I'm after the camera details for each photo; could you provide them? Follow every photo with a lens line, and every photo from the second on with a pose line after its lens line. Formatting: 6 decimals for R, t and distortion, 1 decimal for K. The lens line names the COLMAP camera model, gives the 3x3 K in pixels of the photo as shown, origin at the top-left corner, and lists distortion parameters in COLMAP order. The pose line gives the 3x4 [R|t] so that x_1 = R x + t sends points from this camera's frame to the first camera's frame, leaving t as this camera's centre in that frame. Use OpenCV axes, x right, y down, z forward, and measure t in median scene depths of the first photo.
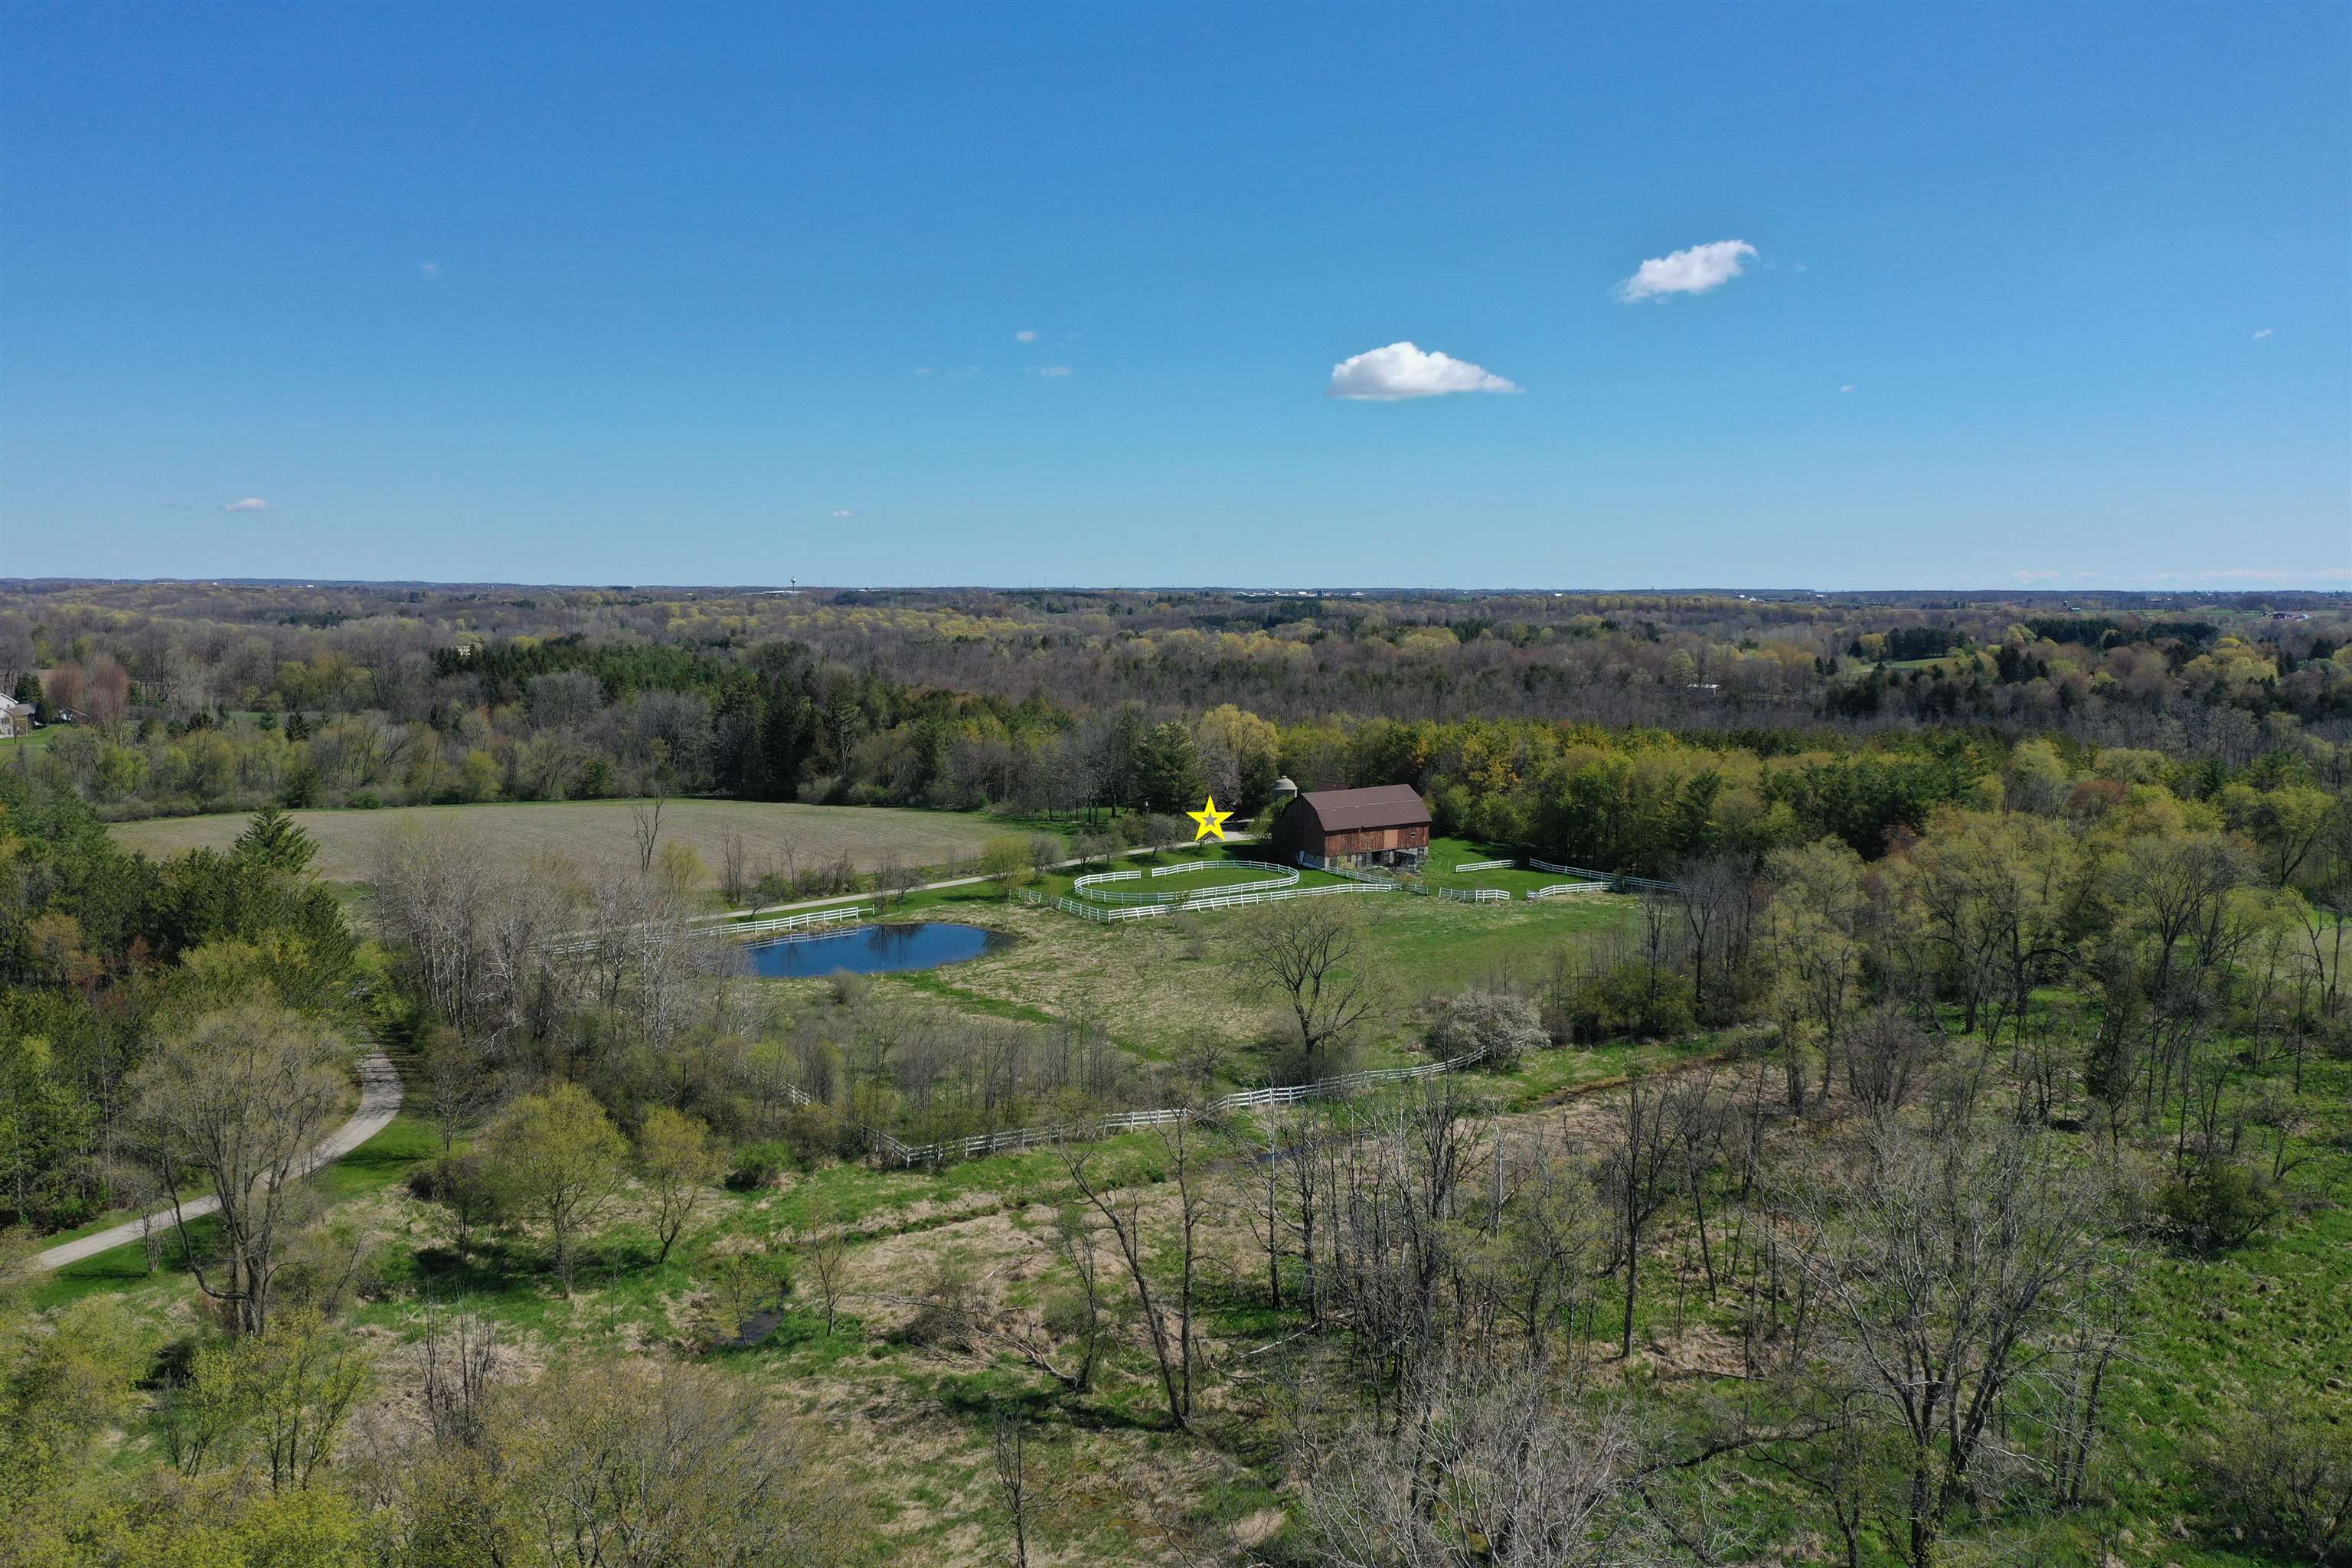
lens RADIAL K [[1865.4, 0, 1182.0], [0, 1865.4, 775.4], [0, 0, 1]] dist [-0.007072, 0.010909]
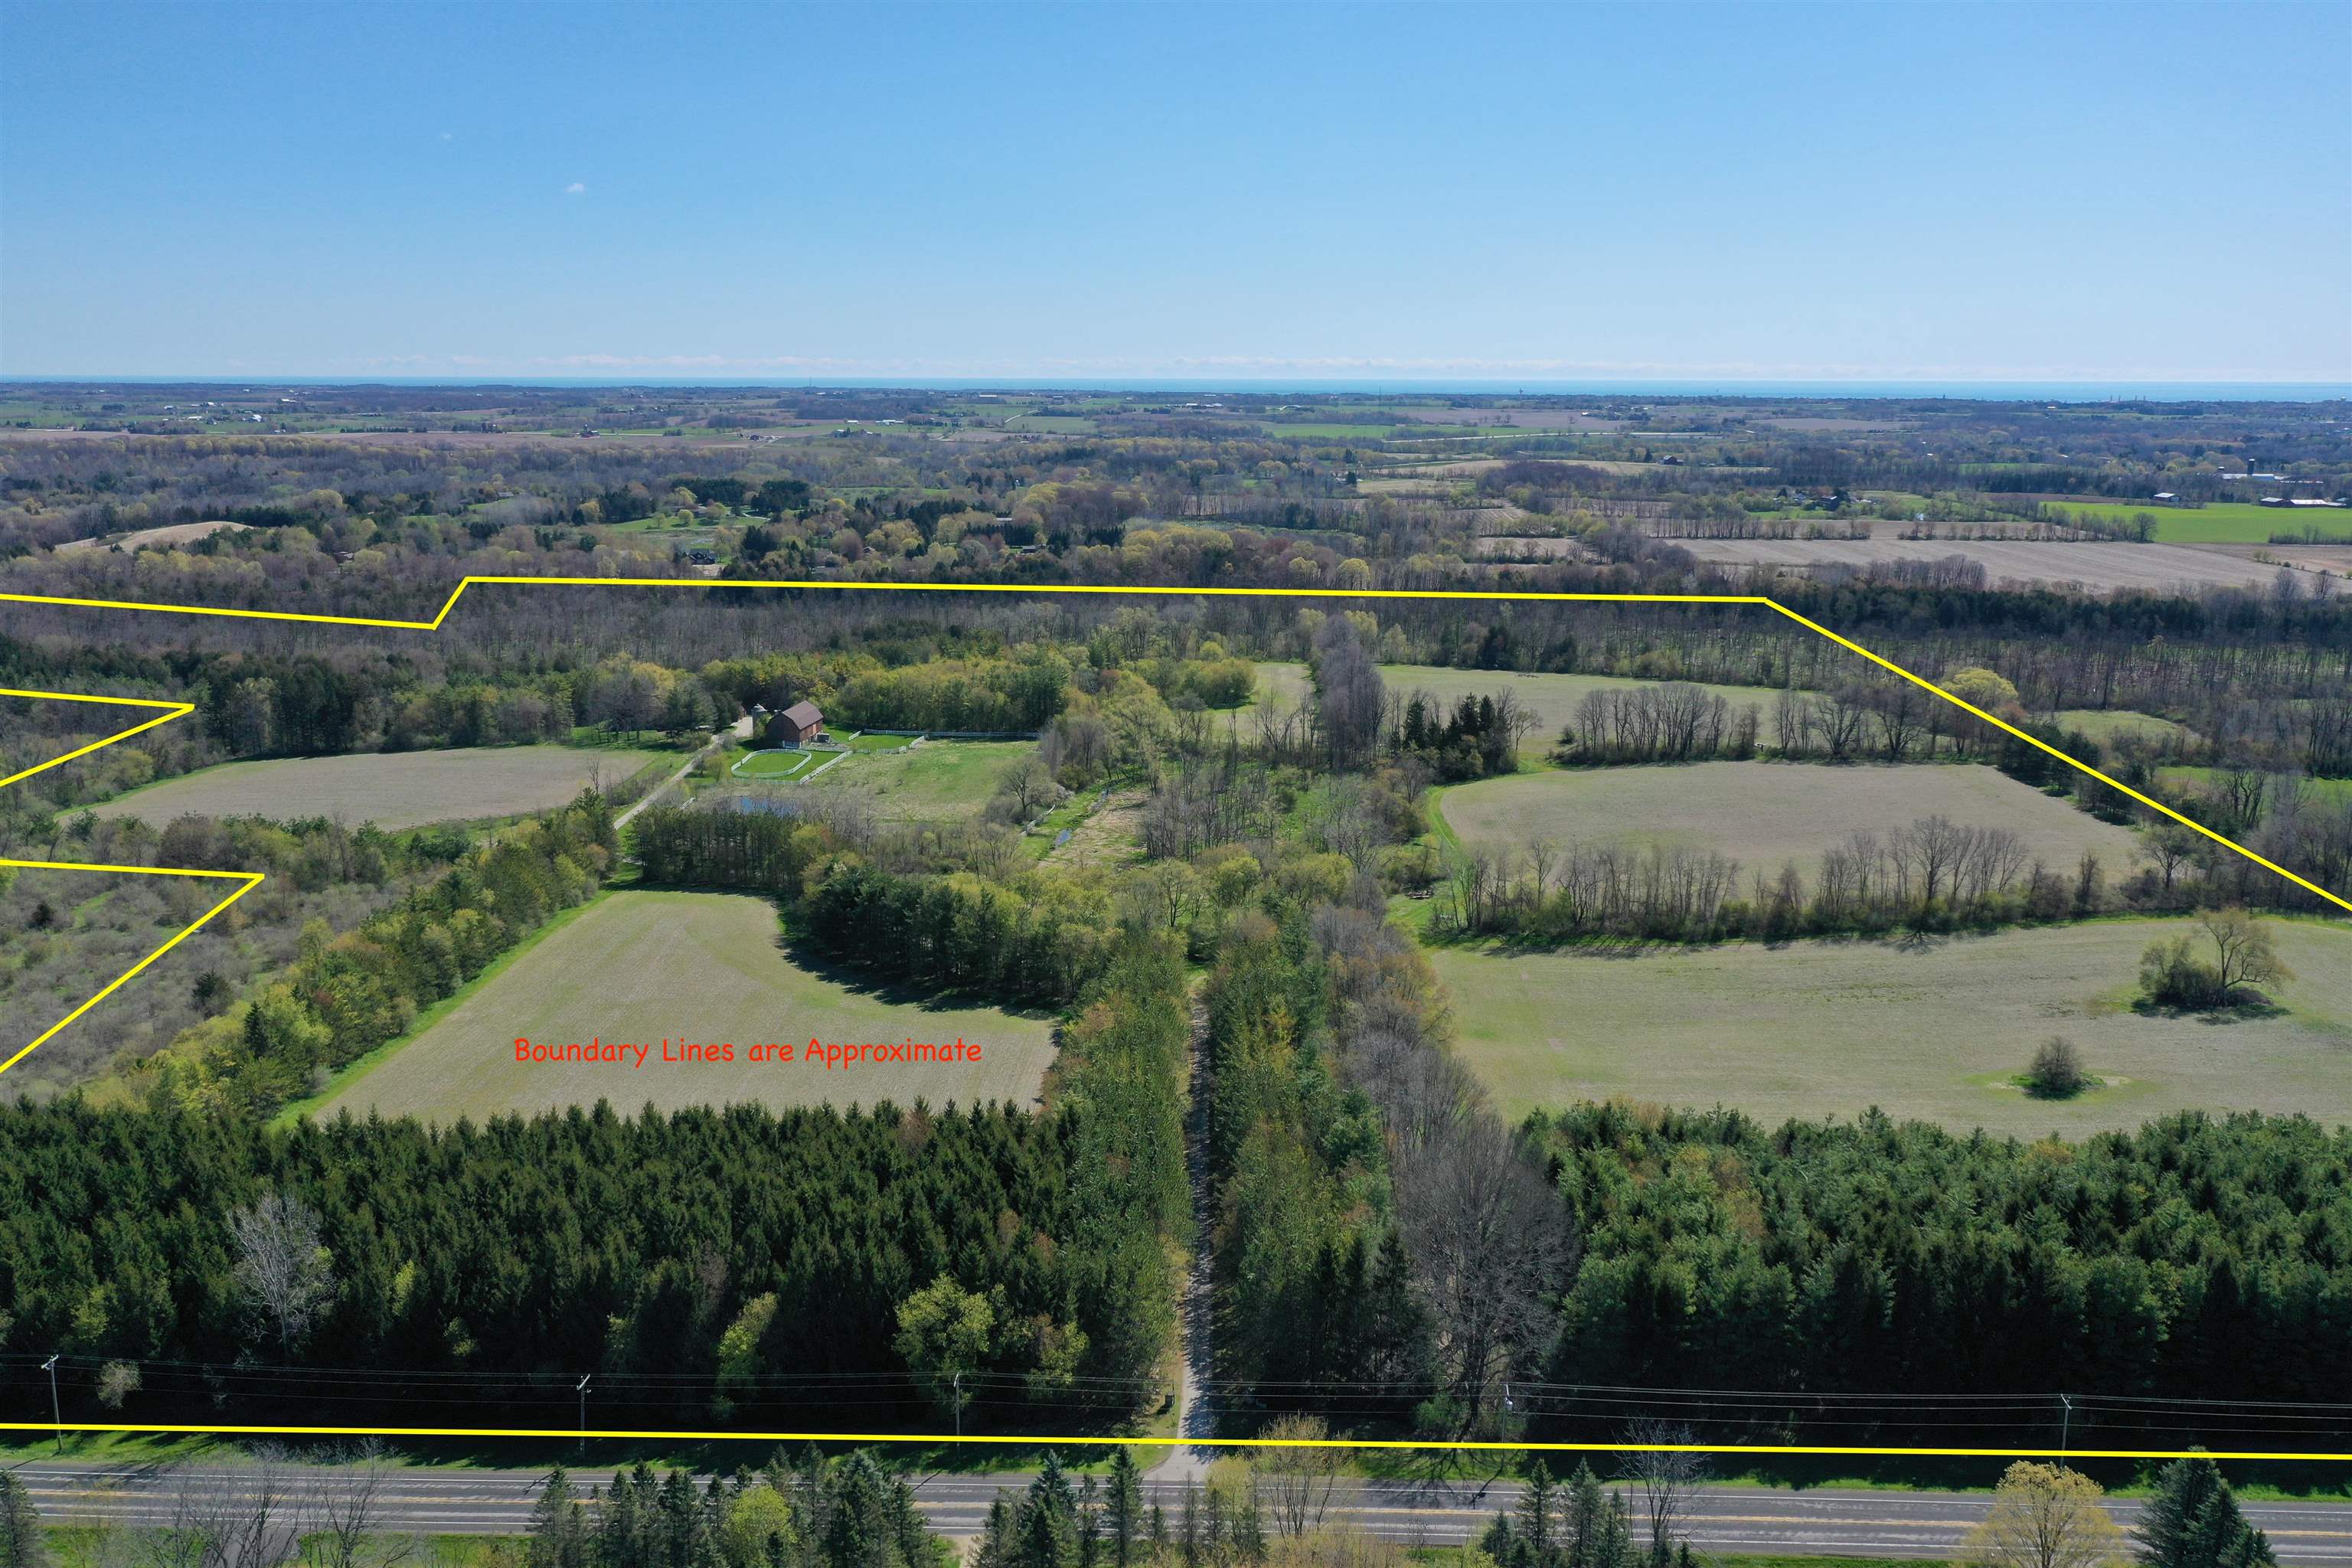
lens RADIAL K [[1859.8, 0, 1182.2], [0, 1859.8, 788.0], [0, 0, 1]] dist [-0.003725, 0.015916]
pose [[0.696947, -0.153658, 0.700467, -1.020546], [0.068920, 0.986605, 0.147853, -0.170938], [-0.713803, -0.054769, 0.698202, -0.692261]]
